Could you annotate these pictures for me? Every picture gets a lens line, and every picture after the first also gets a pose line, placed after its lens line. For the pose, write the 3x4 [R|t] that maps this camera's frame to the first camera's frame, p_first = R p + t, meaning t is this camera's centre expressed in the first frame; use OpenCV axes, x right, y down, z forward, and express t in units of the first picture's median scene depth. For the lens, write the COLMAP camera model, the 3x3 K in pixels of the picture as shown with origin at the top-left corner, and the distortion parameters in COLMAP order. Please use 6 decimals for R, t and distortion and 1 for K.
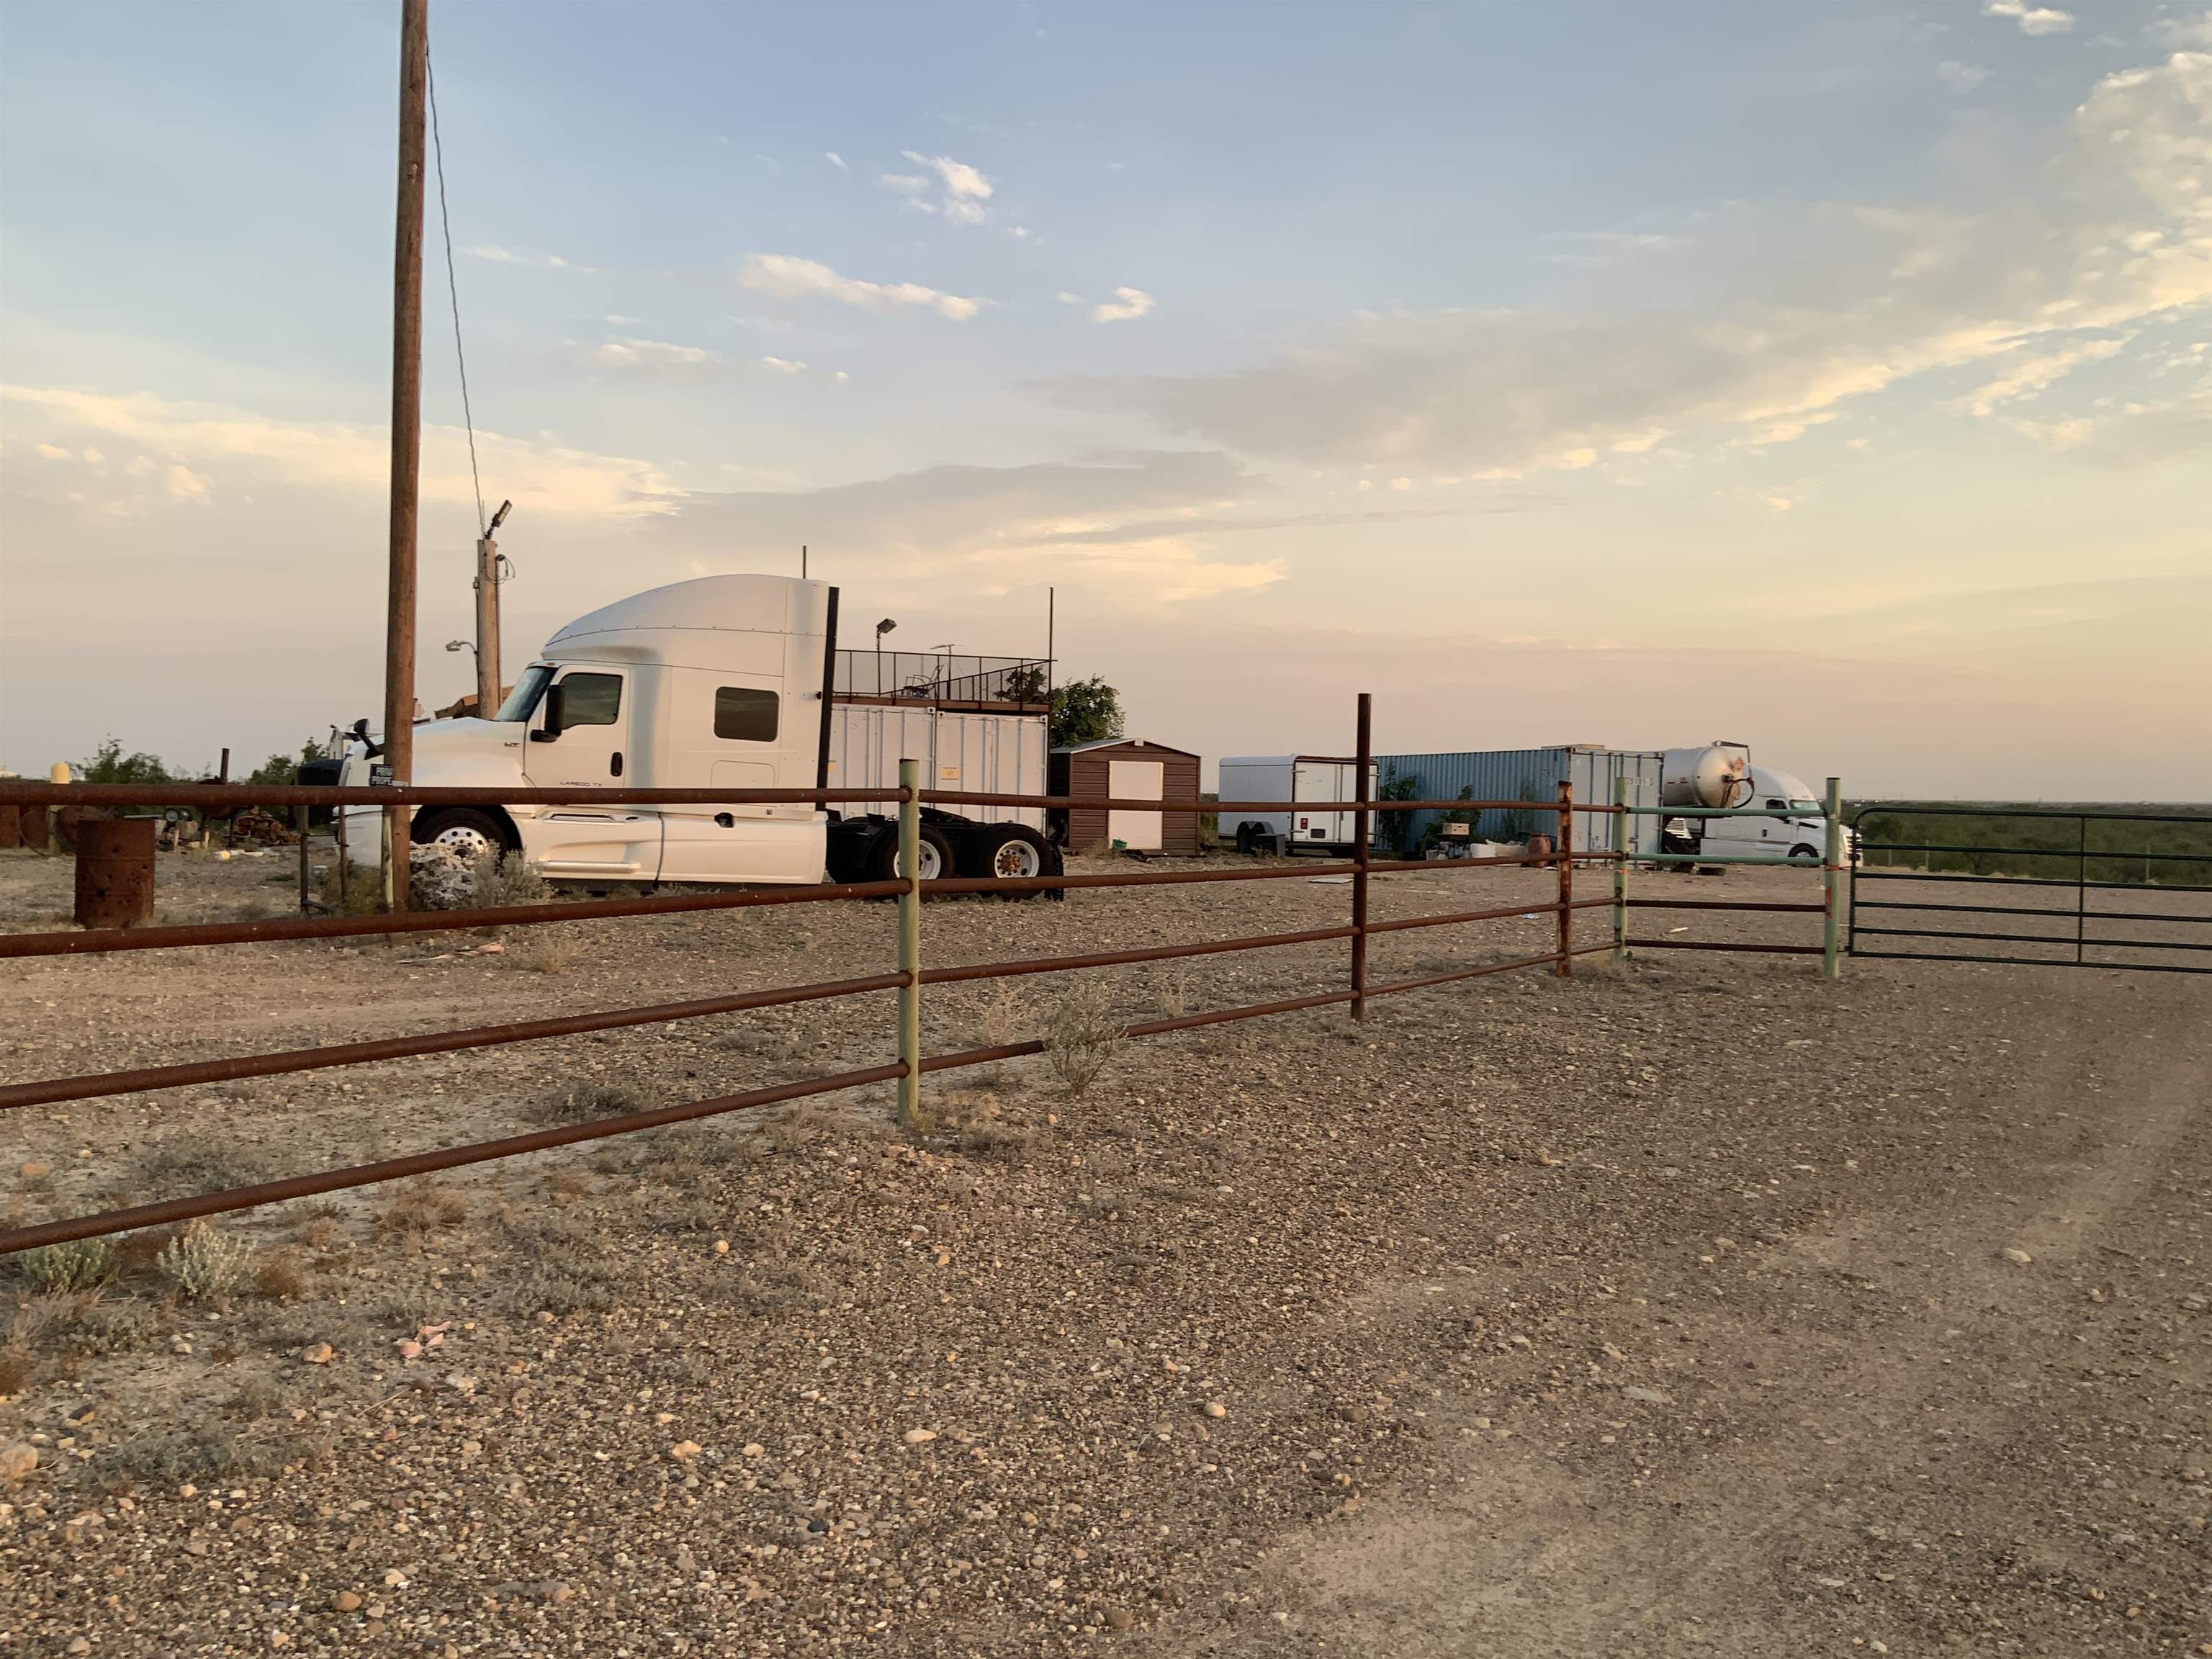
lens RADIAL K [[1809.7, 0, 1106.0], [0, 1809.7, 829.5], [0, 0, 1]] dist [0.031732, -0.101294]
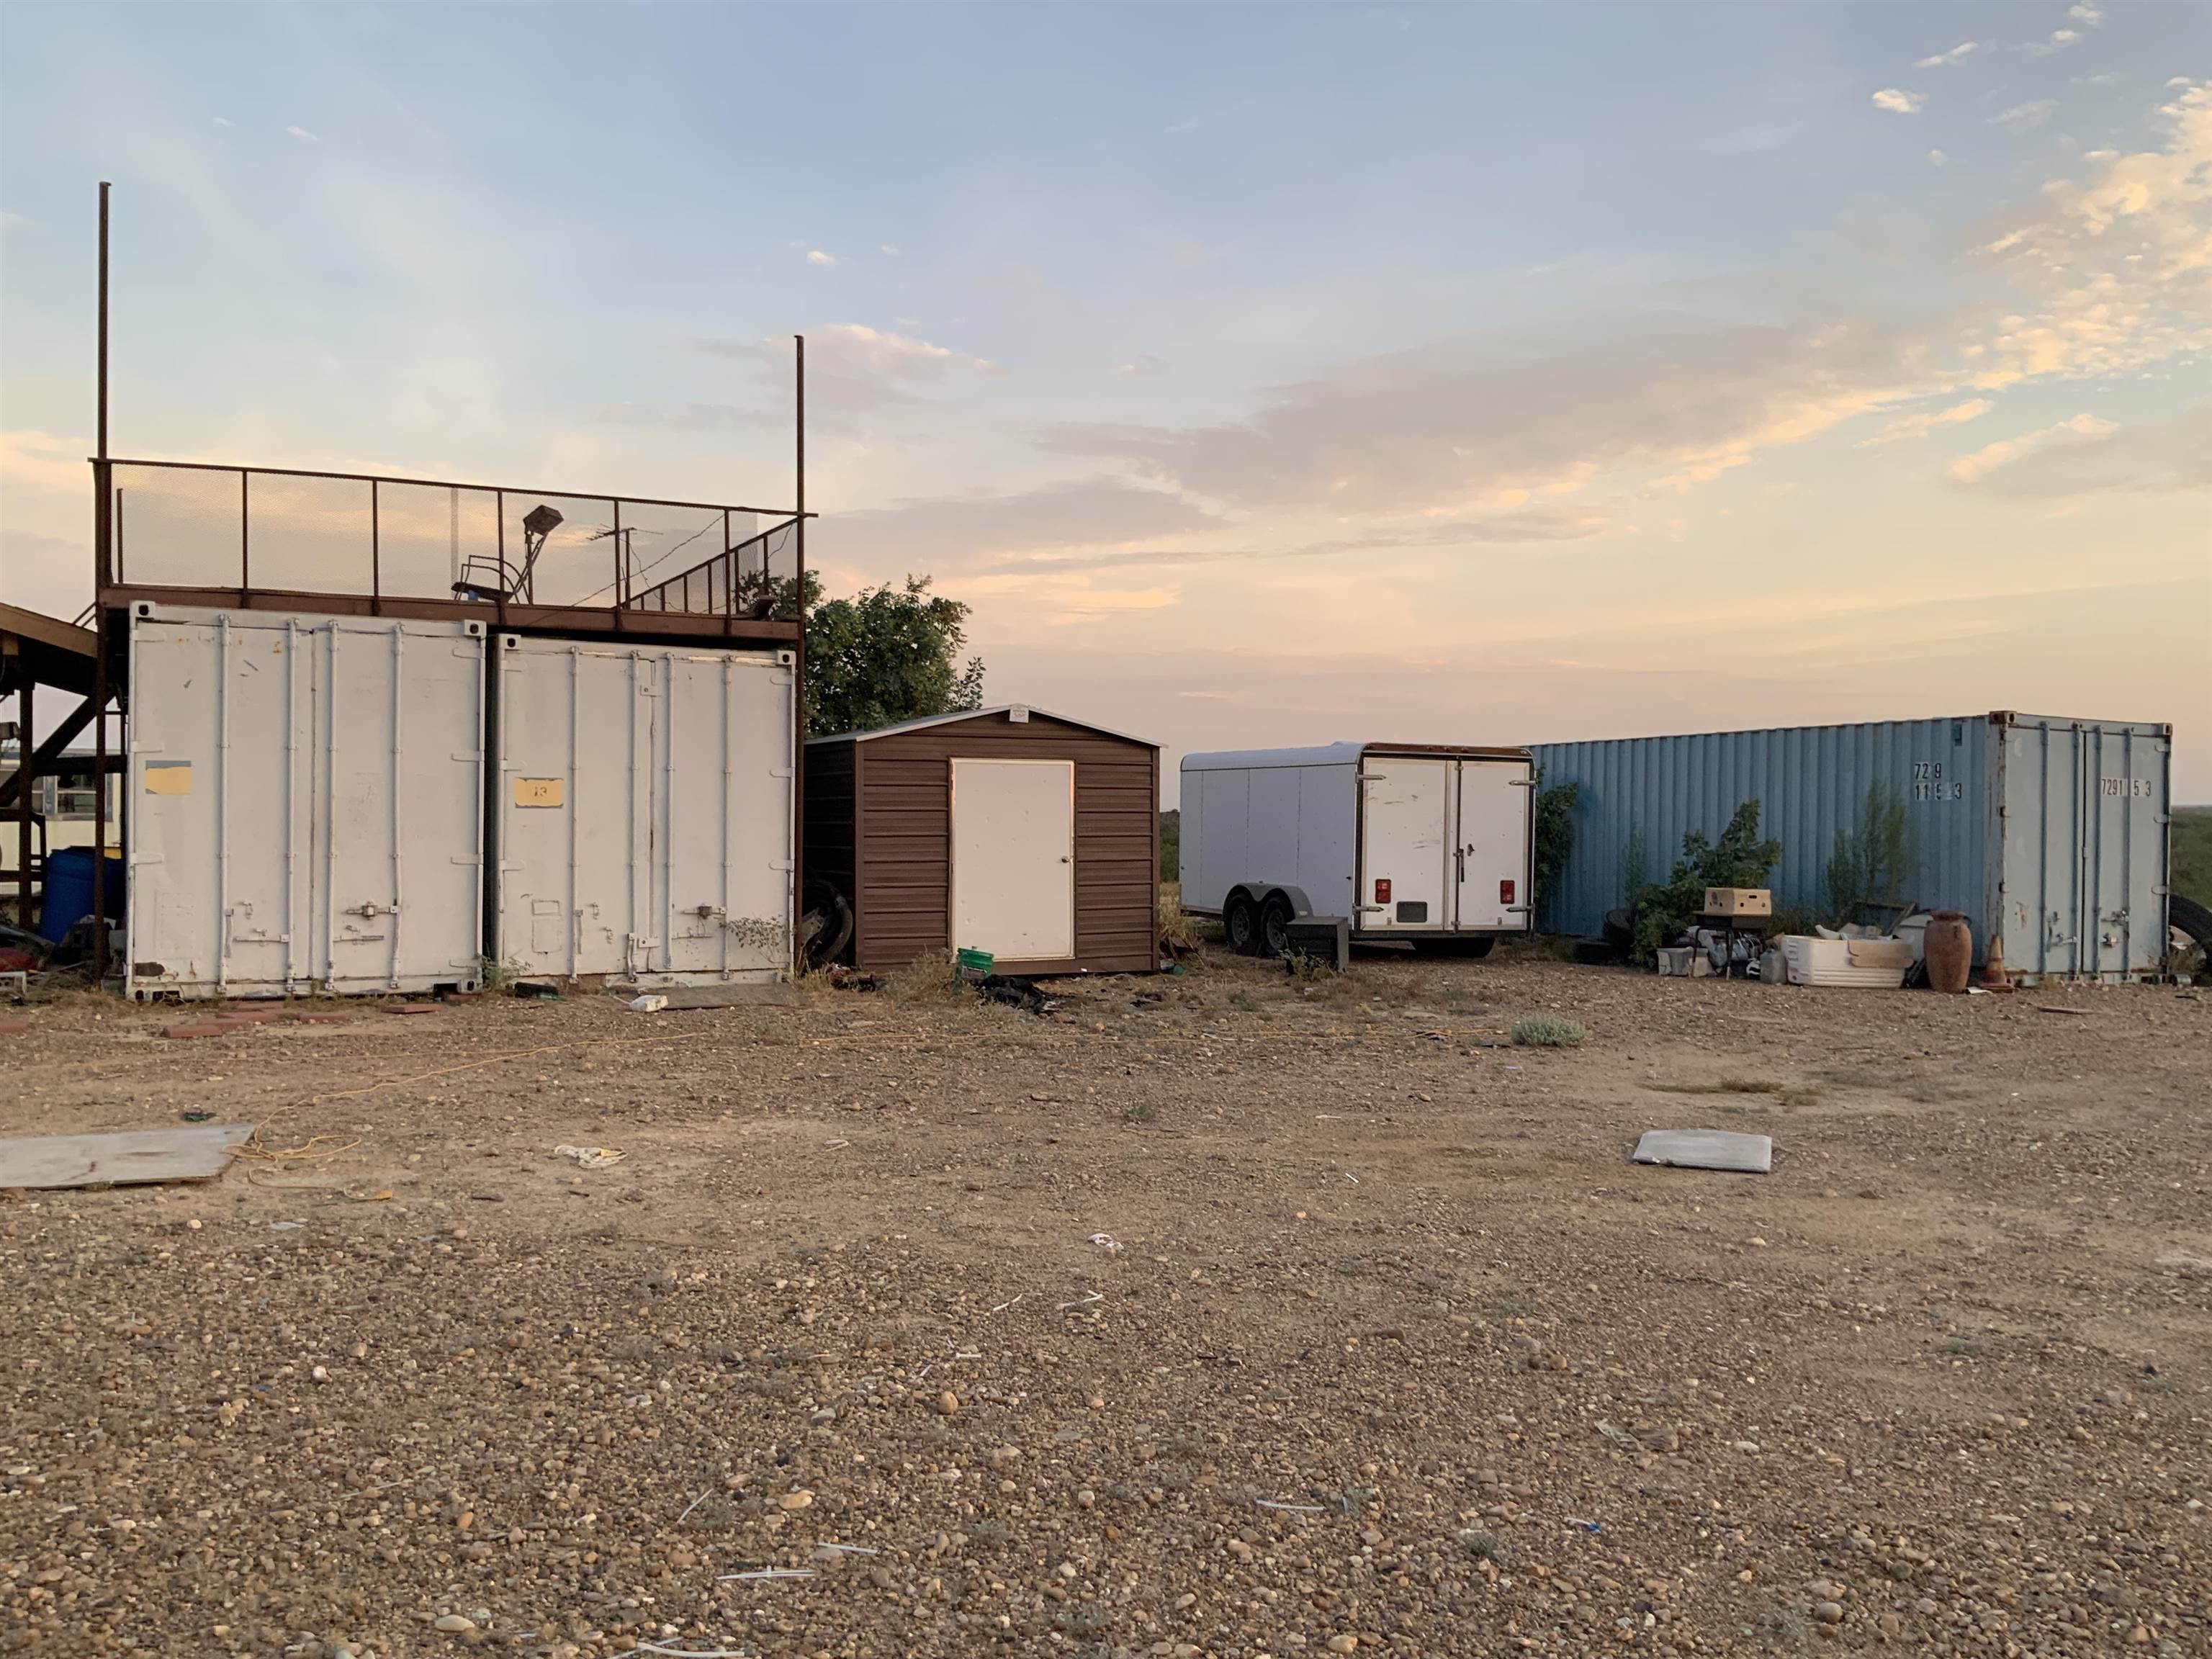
lens RADIAL K [[1809.7, 0, 1106.0], [0, 1809.7, 829.5], [0, 0, 1]] dist [0.031732, -0.101294]
pose [[0.997005, -0.017002, 0.075448, 0.006103], [0.017642, 0.999814, -0.007820, -0.017001], [-0.075301, 0.009128, 0.997119, 0.567895]]
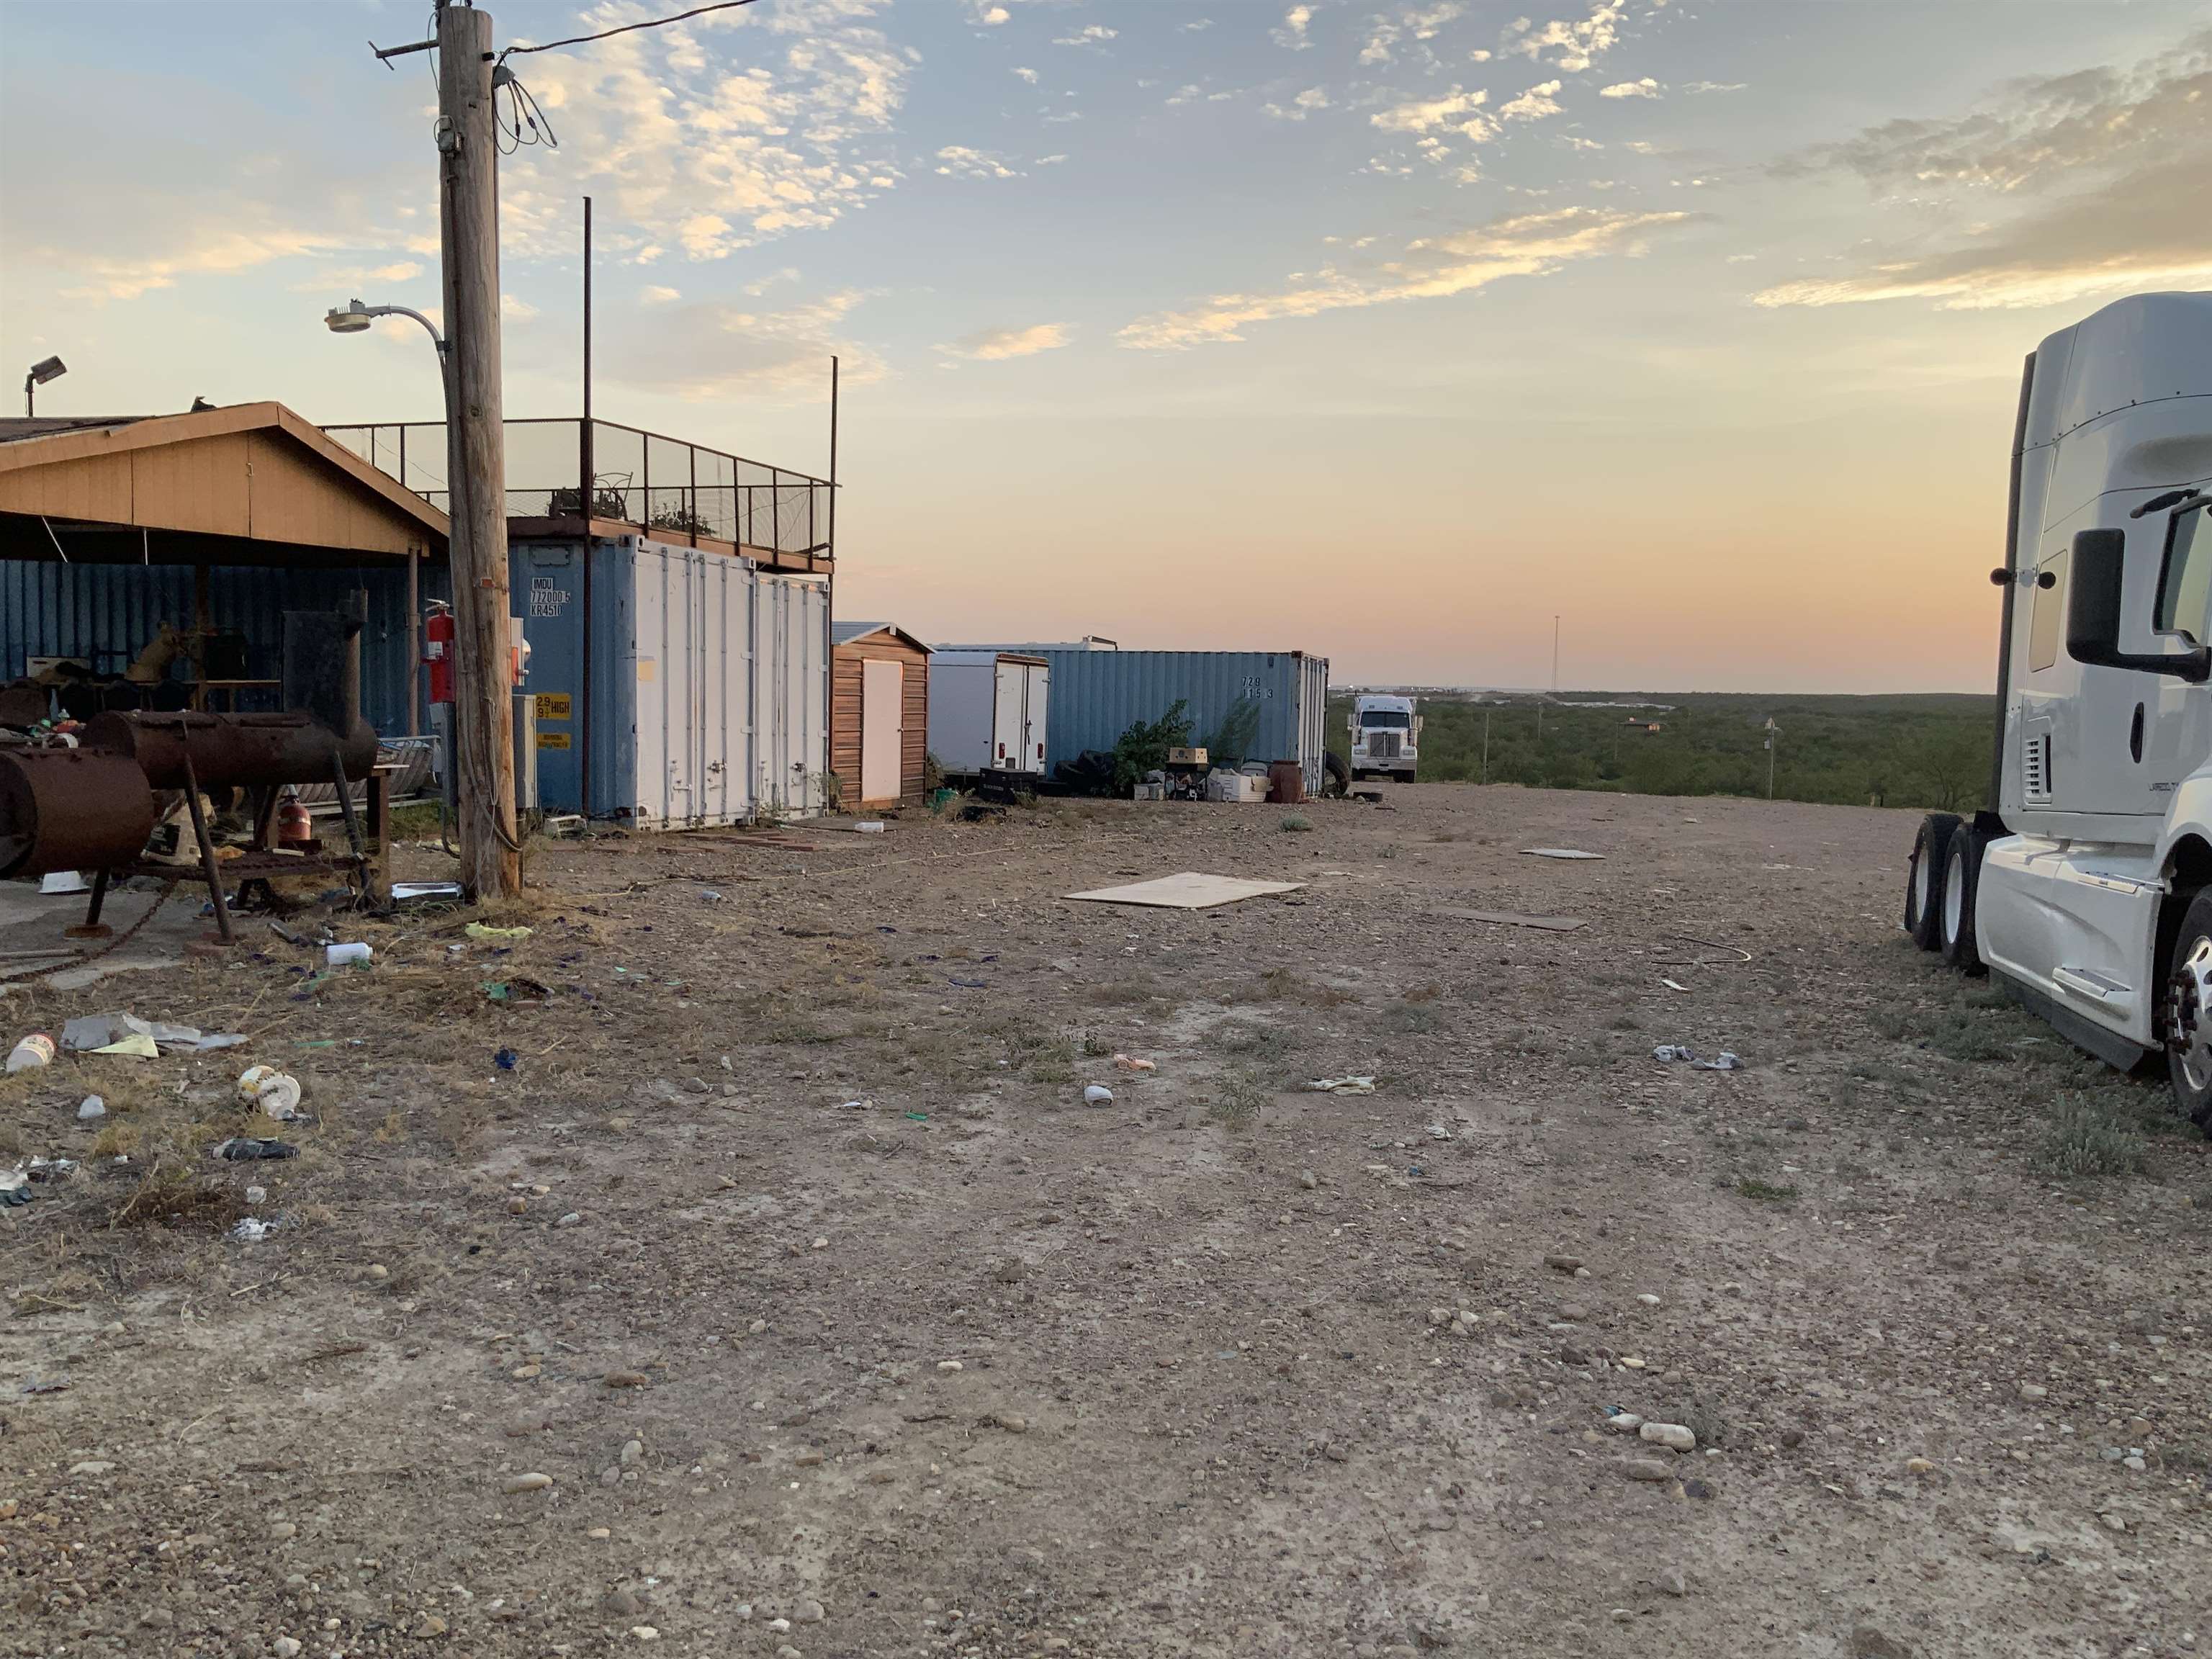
lens RADIAL K [[1809.7, 0, 1106.0], [0, 1809.7, 829.5], [0, 0, 1]] dist [0.031732, -0.101294]
pose [[0.634106, -0.057232, 0.771126, -0.418507], [-0.003690, 0.997022, 0.077033, -0.027562], [-0.773238, -0.051693, 0.632006, 0.541792]]
